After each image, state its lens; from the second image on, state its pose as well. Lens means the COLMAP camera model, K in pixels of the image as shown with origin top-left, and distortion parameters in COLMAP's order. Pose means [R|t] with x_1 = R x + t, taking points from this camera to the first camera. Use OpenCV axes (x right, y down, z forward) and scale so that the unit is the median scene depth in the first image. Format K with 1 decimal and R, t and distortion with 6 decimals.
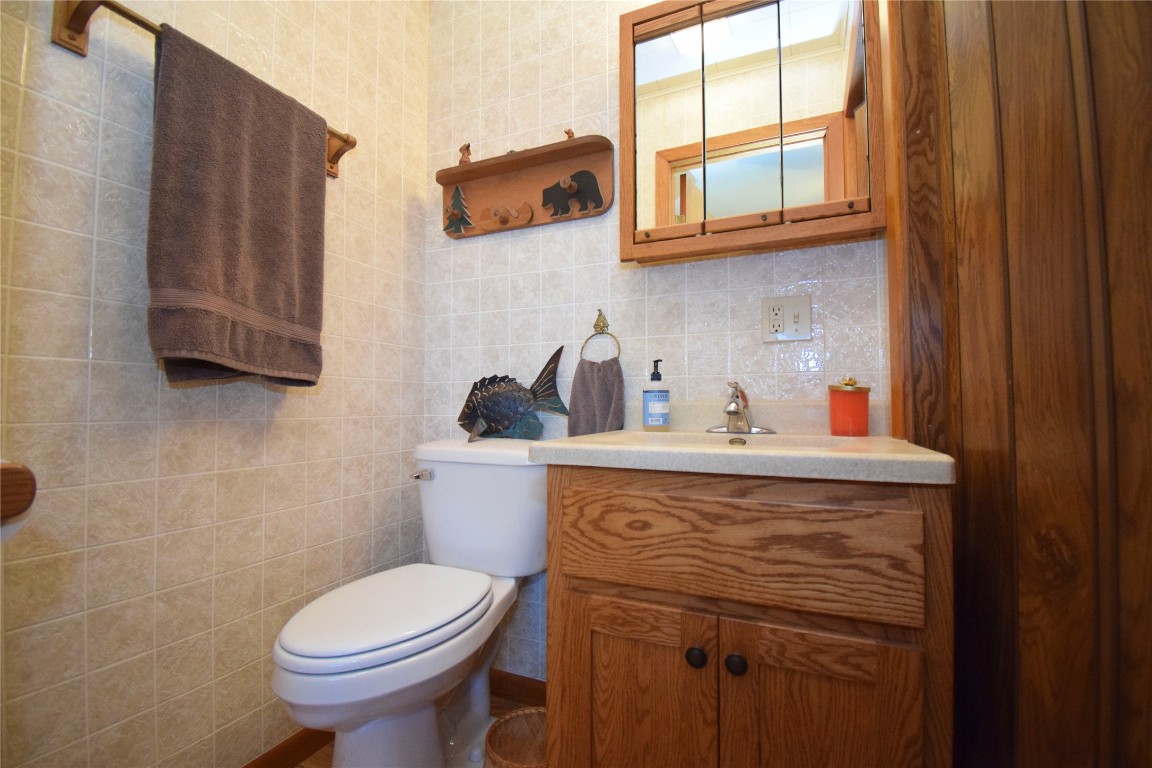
lens RADIAL K [[503.4, 0, 582.7], [0, 503.4, 384.2], [0, 0, 1]] dist [-0.004827, -0.003672]
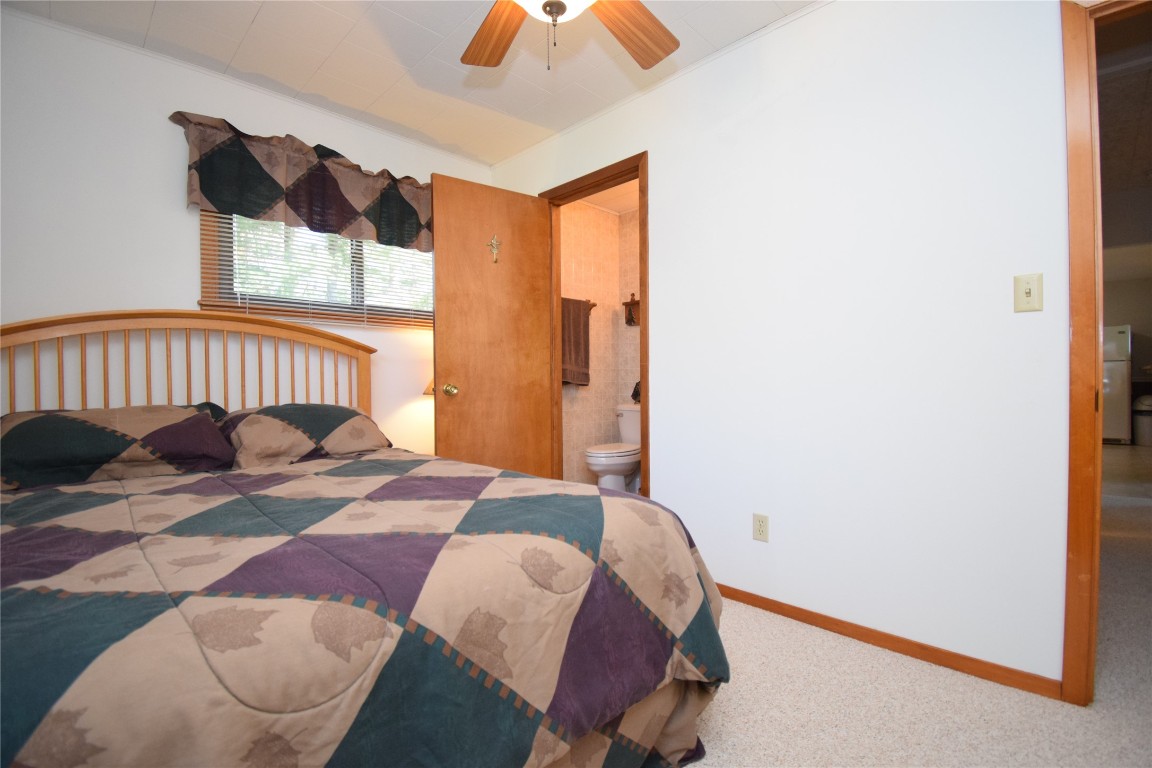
lens RADIAL K [[503.4, 0, 578.5], [0, 503.4, 385.8], [0, 0, 1]] dist [-0.004827, -0.003672]
pose [[0.929078, 0.003993, -0.369862, 0.508214], [0.014855, 0.998732, 0.048095, -0.125237], [0.369585, -0.050179, 0.927841, -1.675318]]
